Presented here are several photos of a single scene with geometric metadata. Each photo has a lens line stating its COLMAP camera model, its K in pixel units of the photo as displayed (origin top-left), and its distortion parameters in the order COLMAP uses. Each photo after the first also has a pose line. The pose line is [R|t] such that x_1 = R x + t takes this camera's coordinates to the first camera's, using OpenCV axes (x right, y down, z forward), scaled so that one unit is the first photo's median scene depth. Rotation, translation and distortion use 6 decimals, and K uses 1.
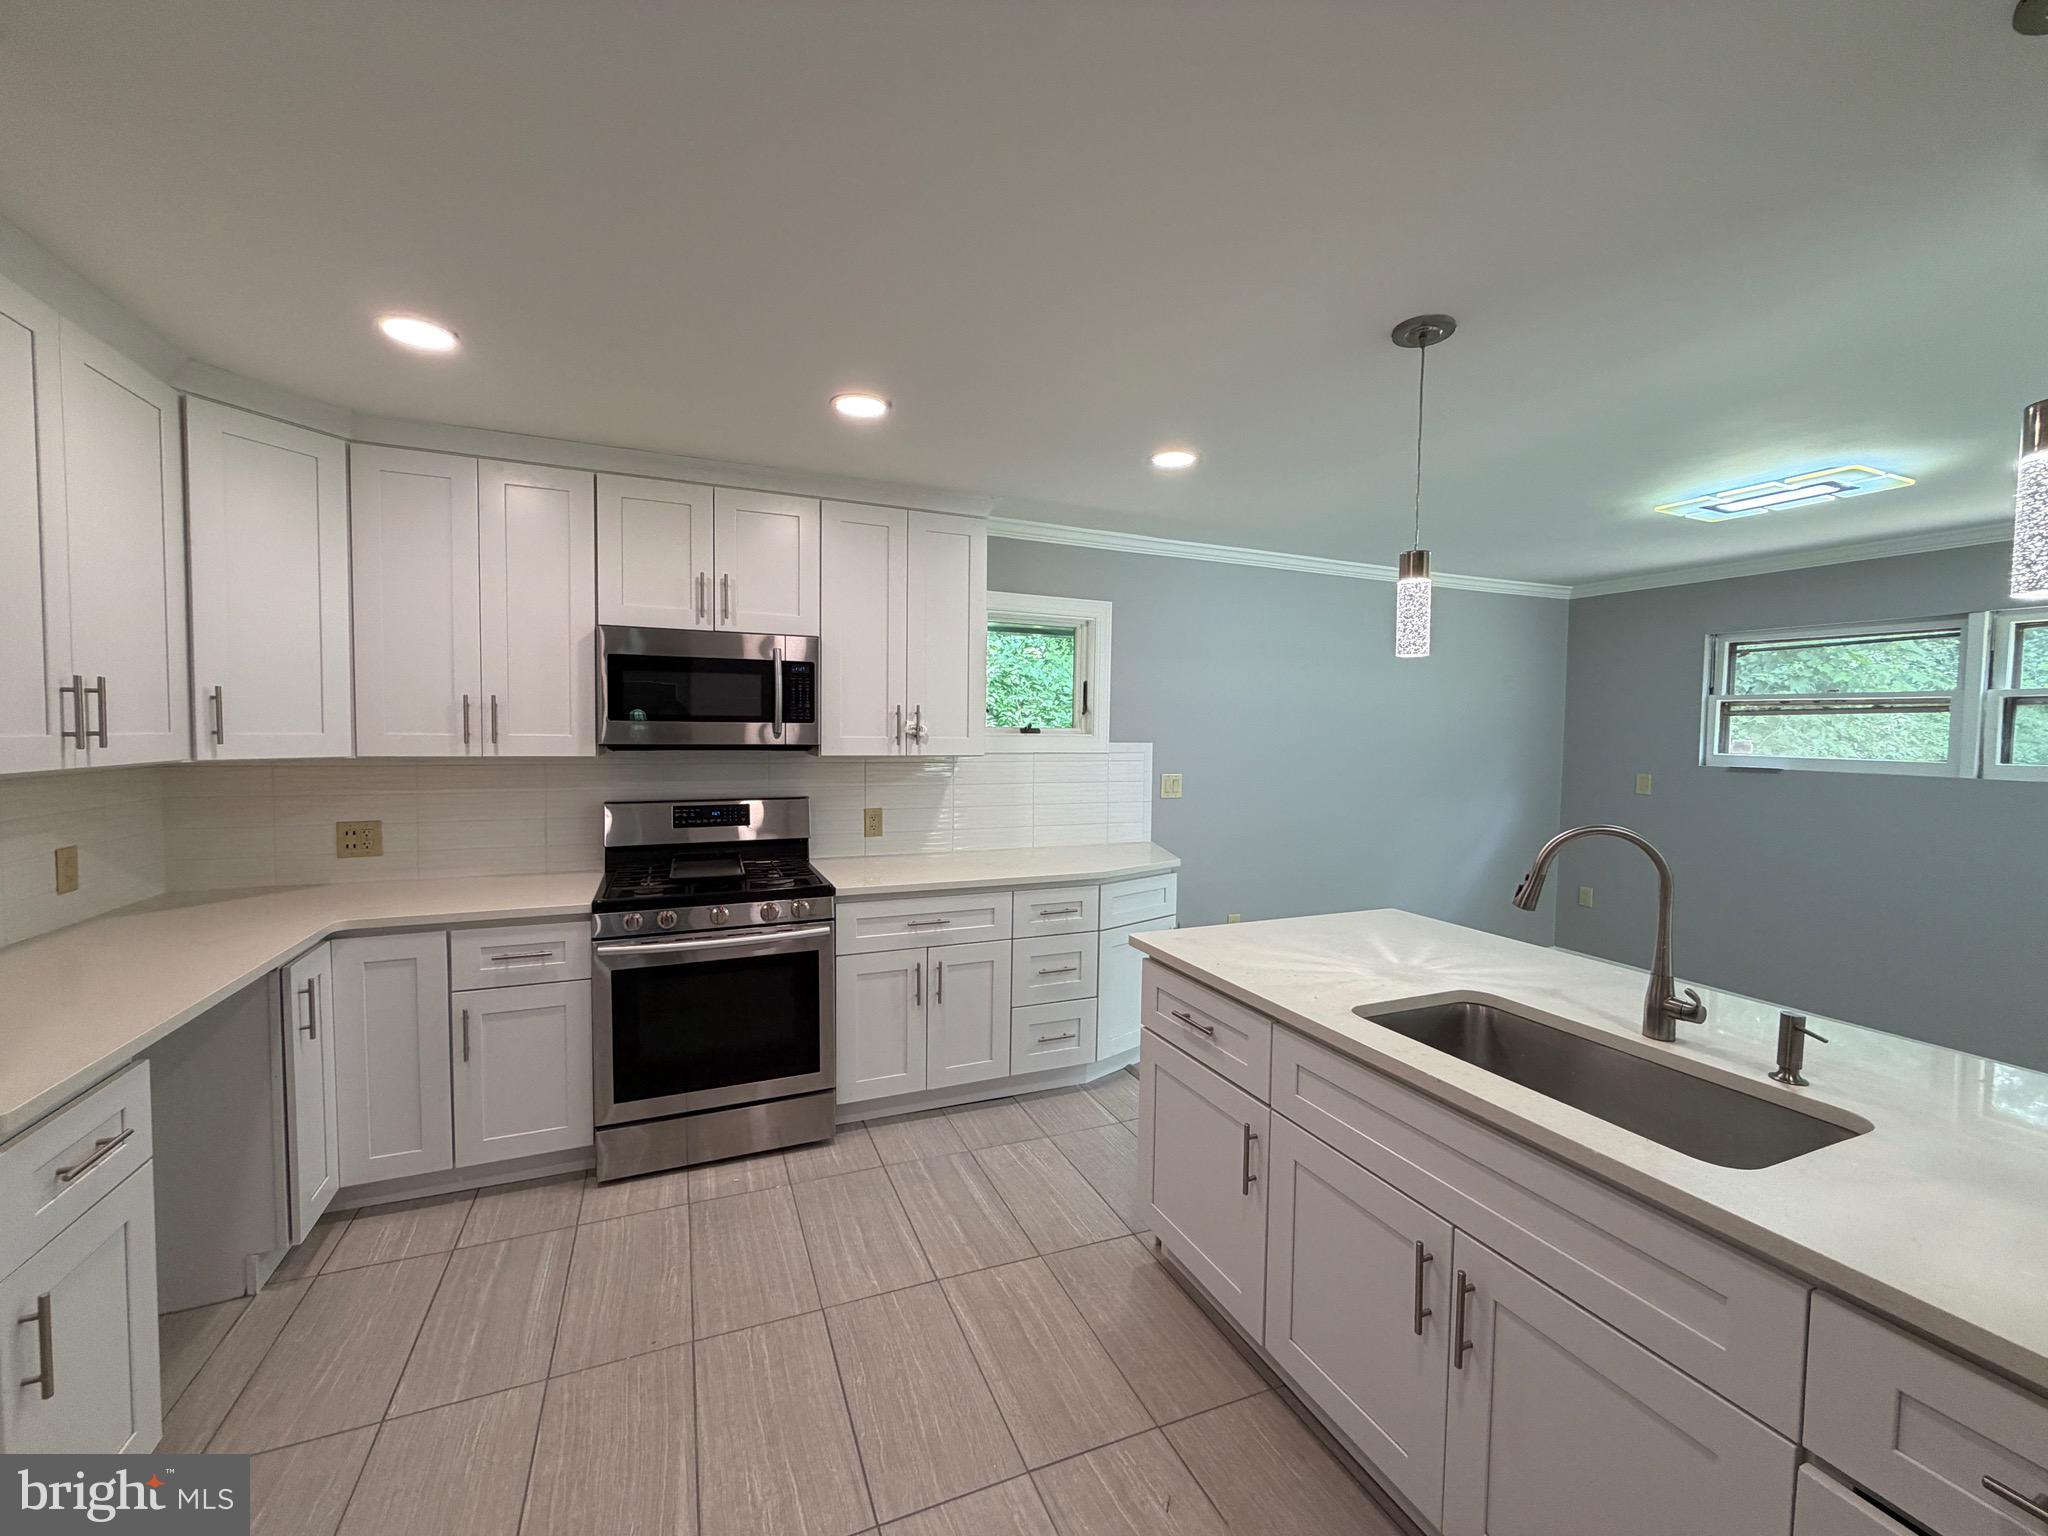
lens RADIAL K [[815.6, 0, 1015.1], [0, 815.6, 766.7], [0, 0, 1]] dist [-0.000076, 0.000103]
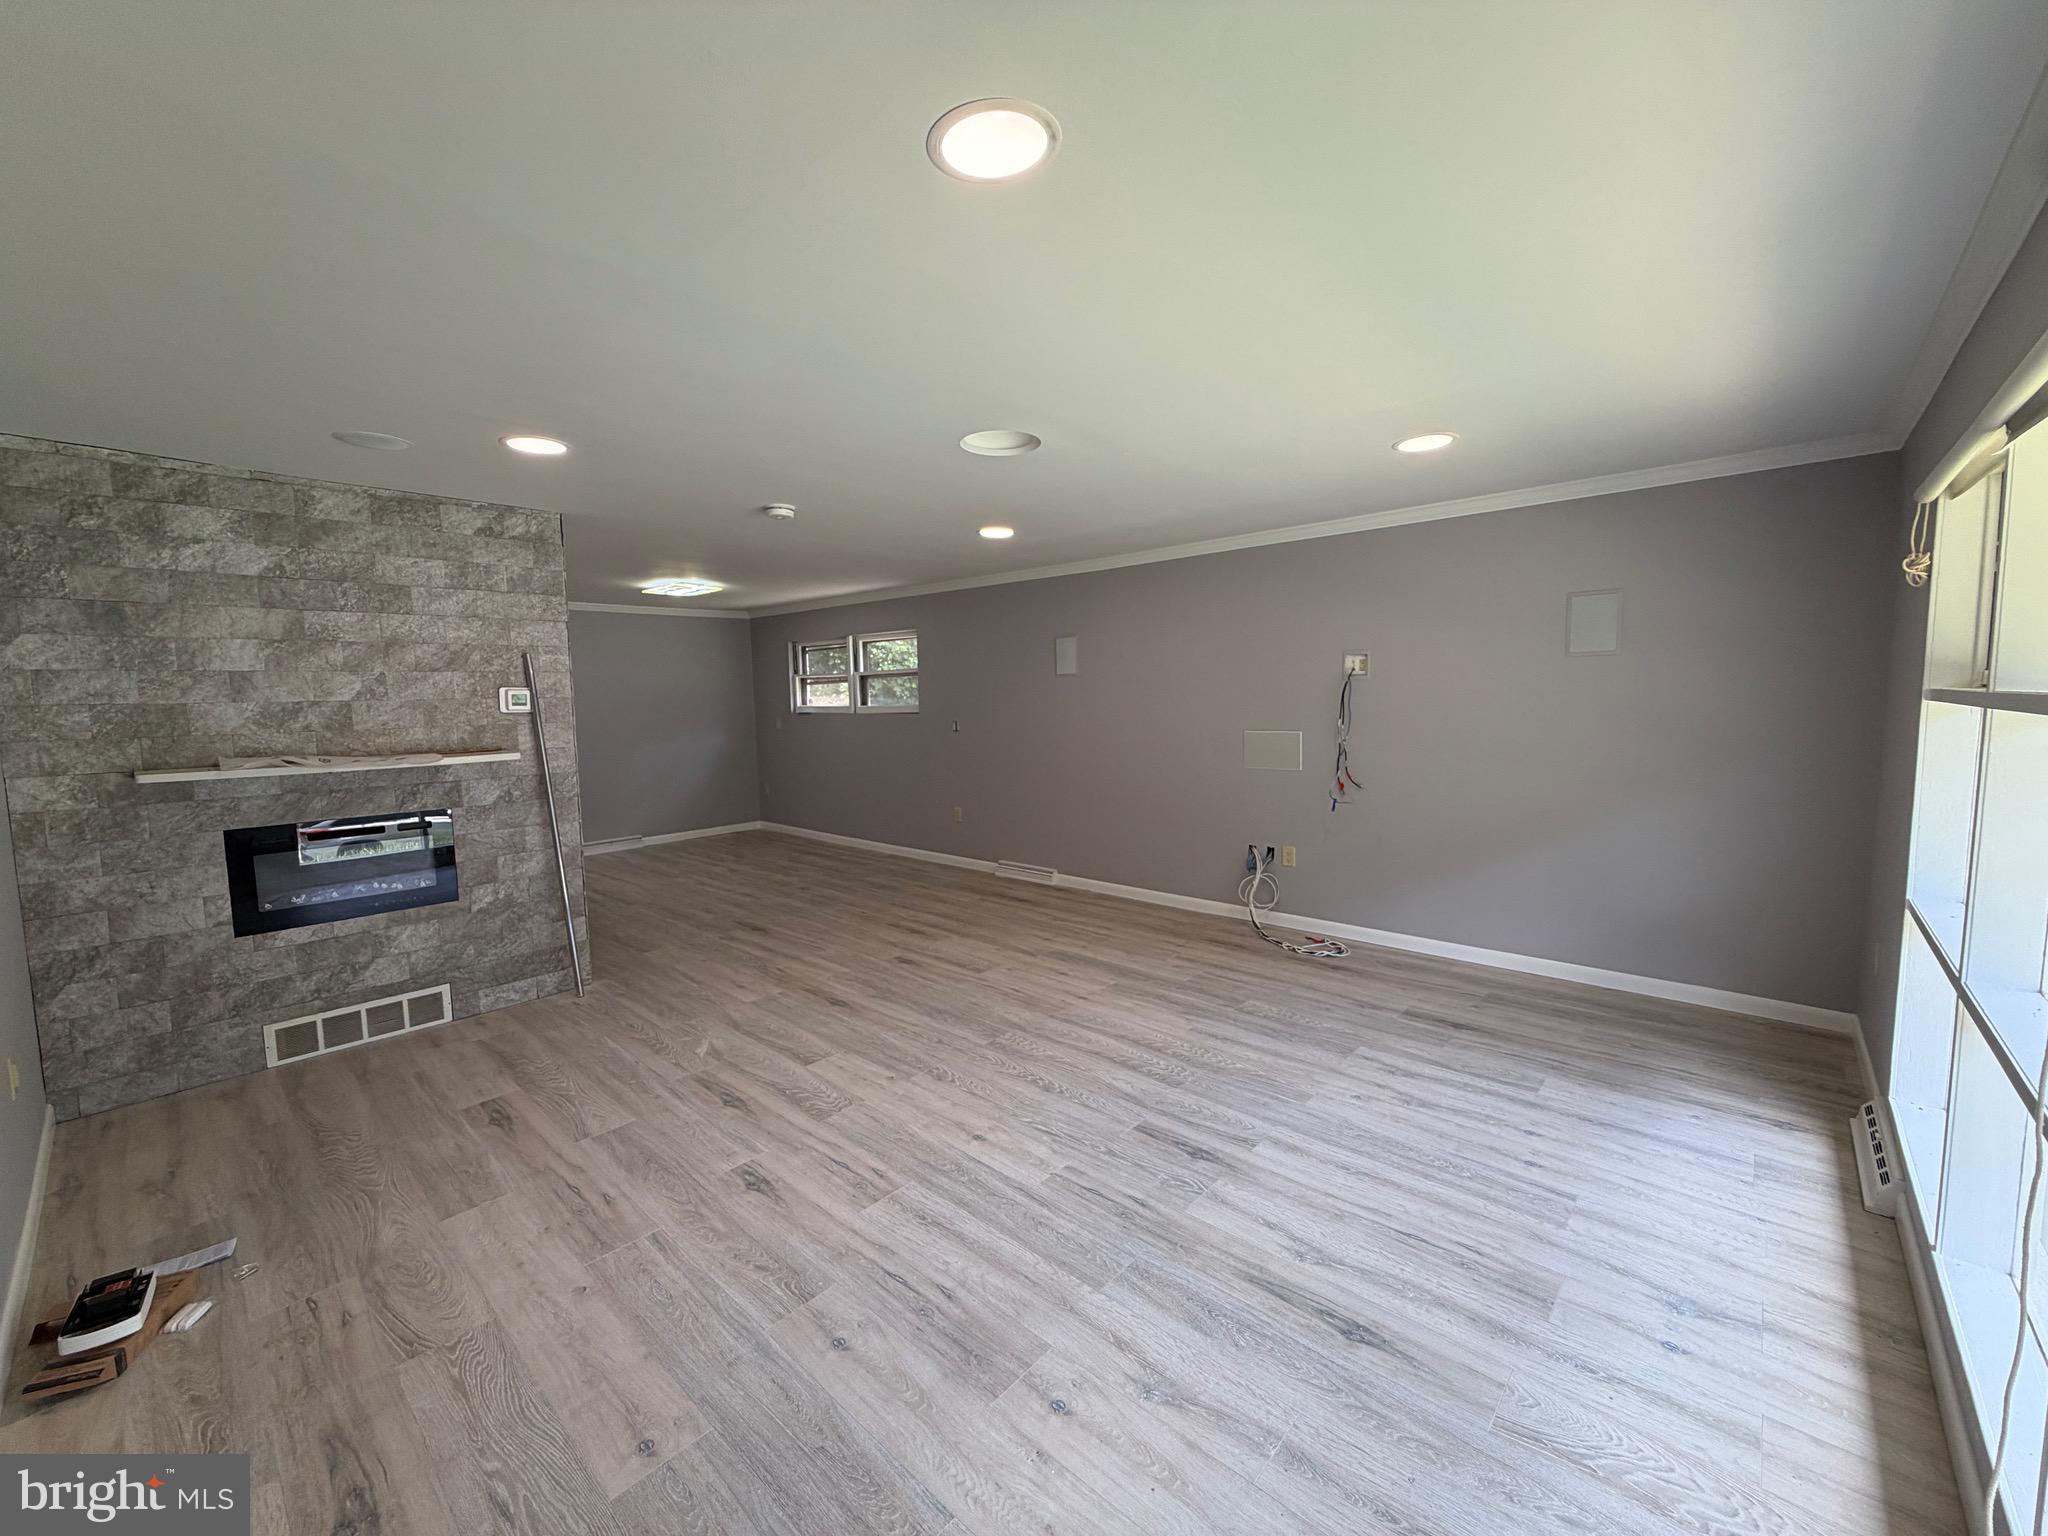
lens RADIAL K [[815.6, 0, 1015.1], [0, 815.6, 766.7], [0, 0, 1]] dist [-0.000076, 0.000103]
pose [[0.910106, -0.069640, 0.408482, 0.843802], [0.052915, 0.997238, 0.052118, 0.083632], [-0.410983, -0.025818, 0.911277, -1.457762]]
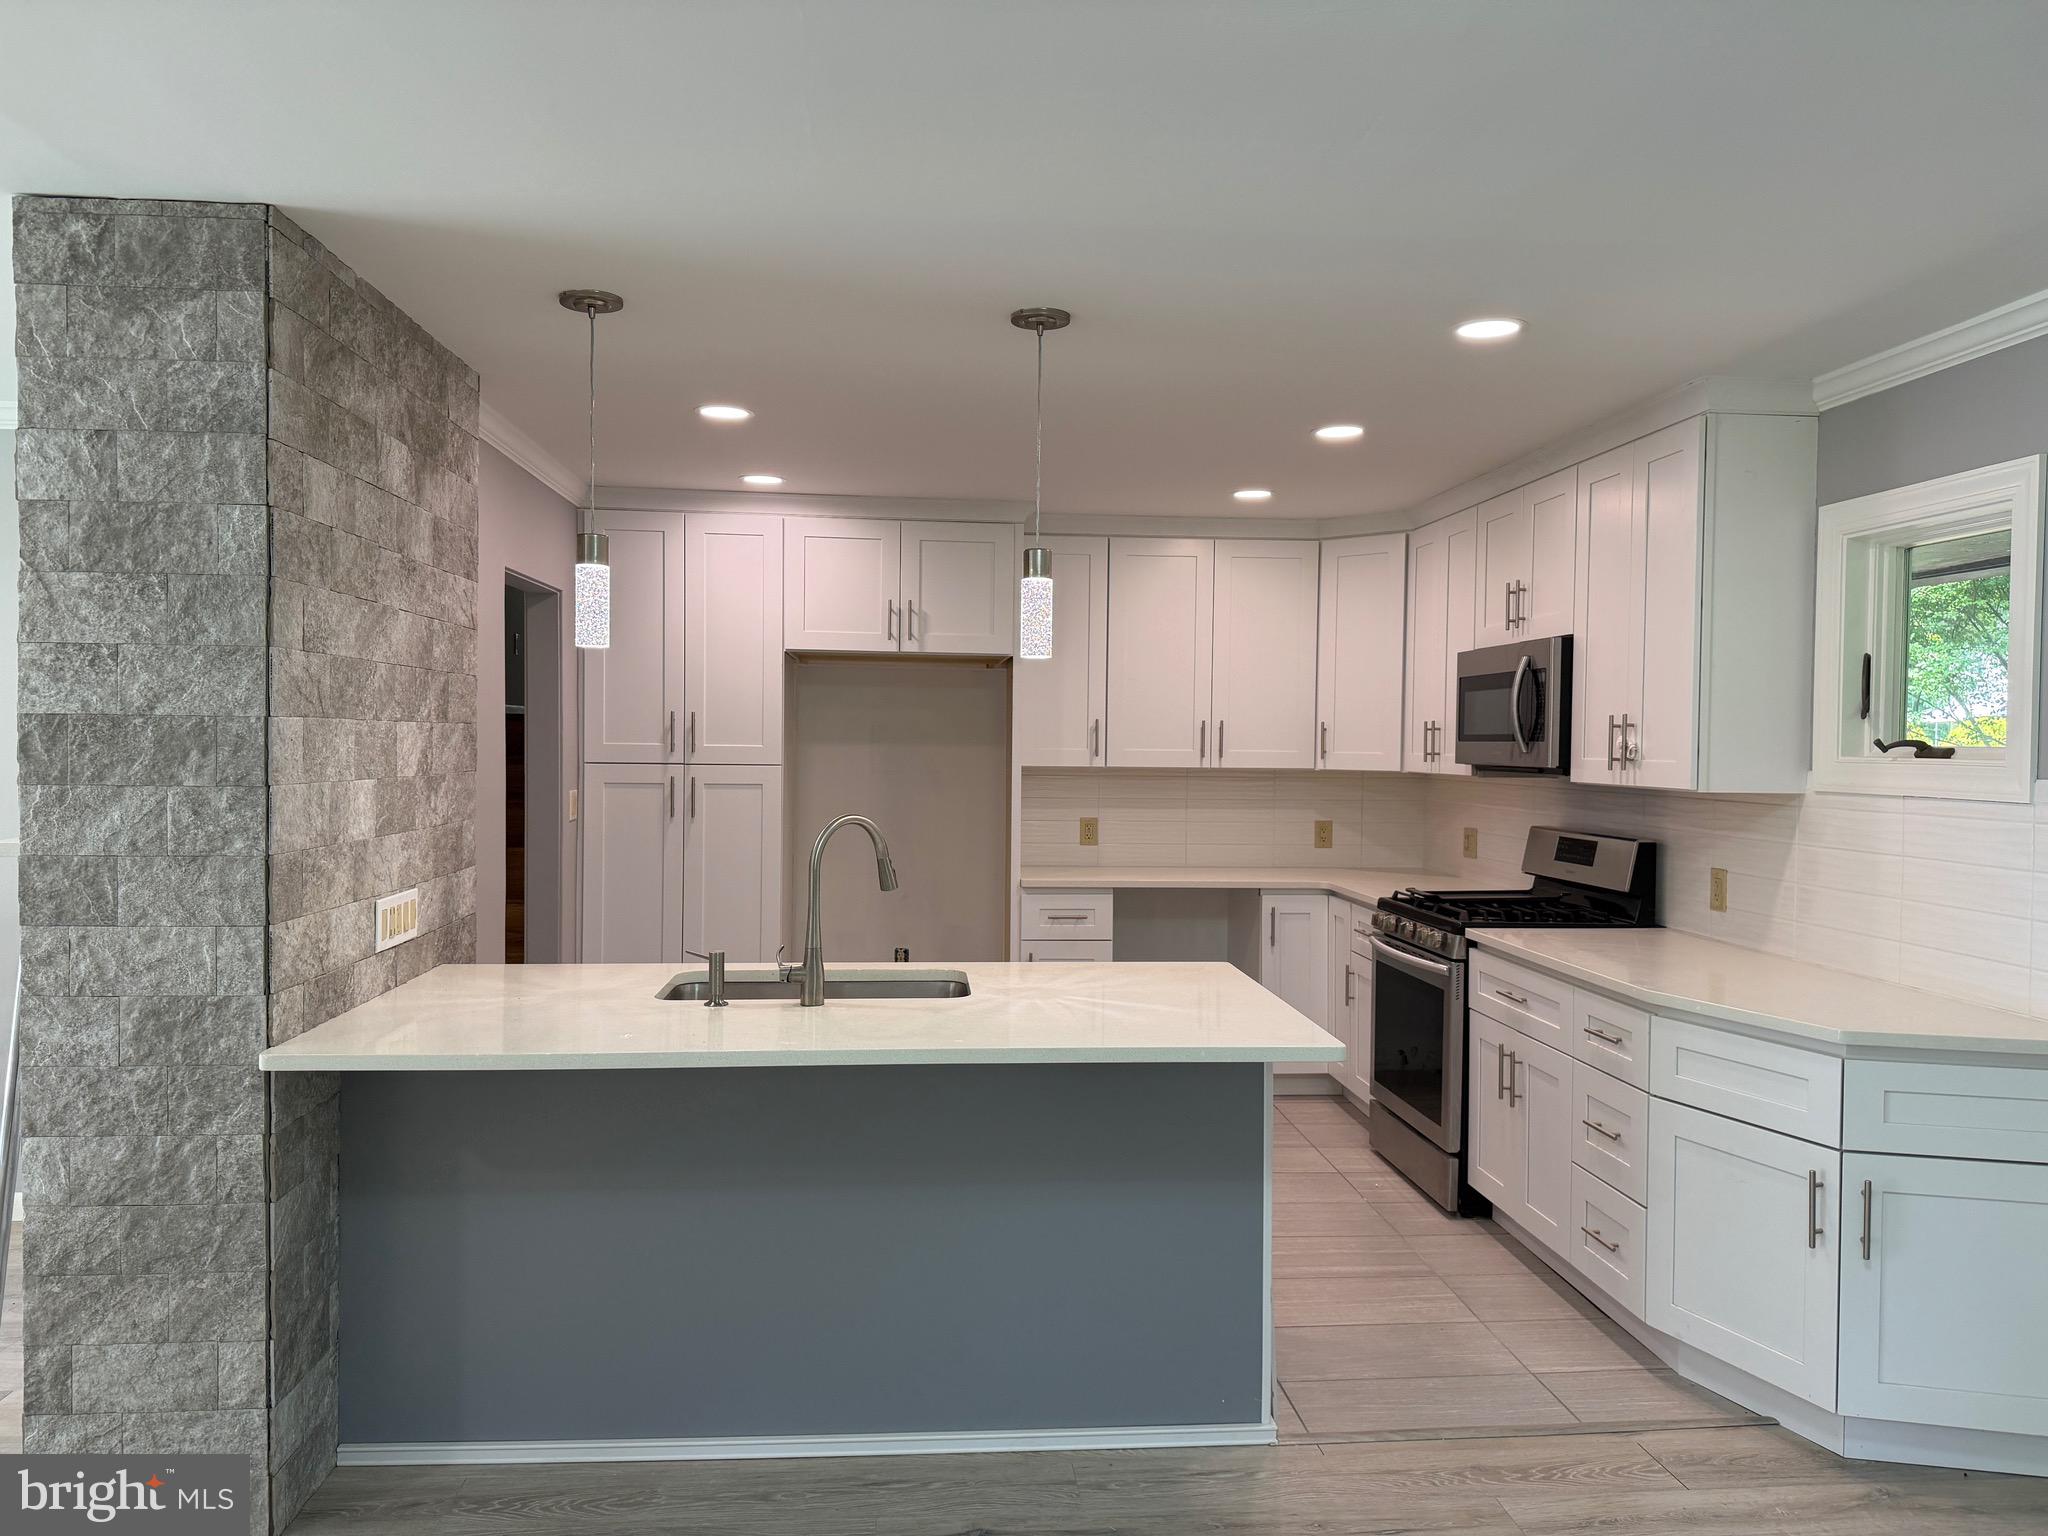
lens RADIAL K [[1444.6, 0, 1024.0], [0, 1444.6, 768.0], [0, 0, 1]] dist [0.004588, -0.007399]
pose [[-0.309637, 0.001576, -0.950853, 1.376666], [-0.060605, 0.997933, 0.021390, -0.026717], [0.948921, 0.064250, -0.308902, 1.000162]]
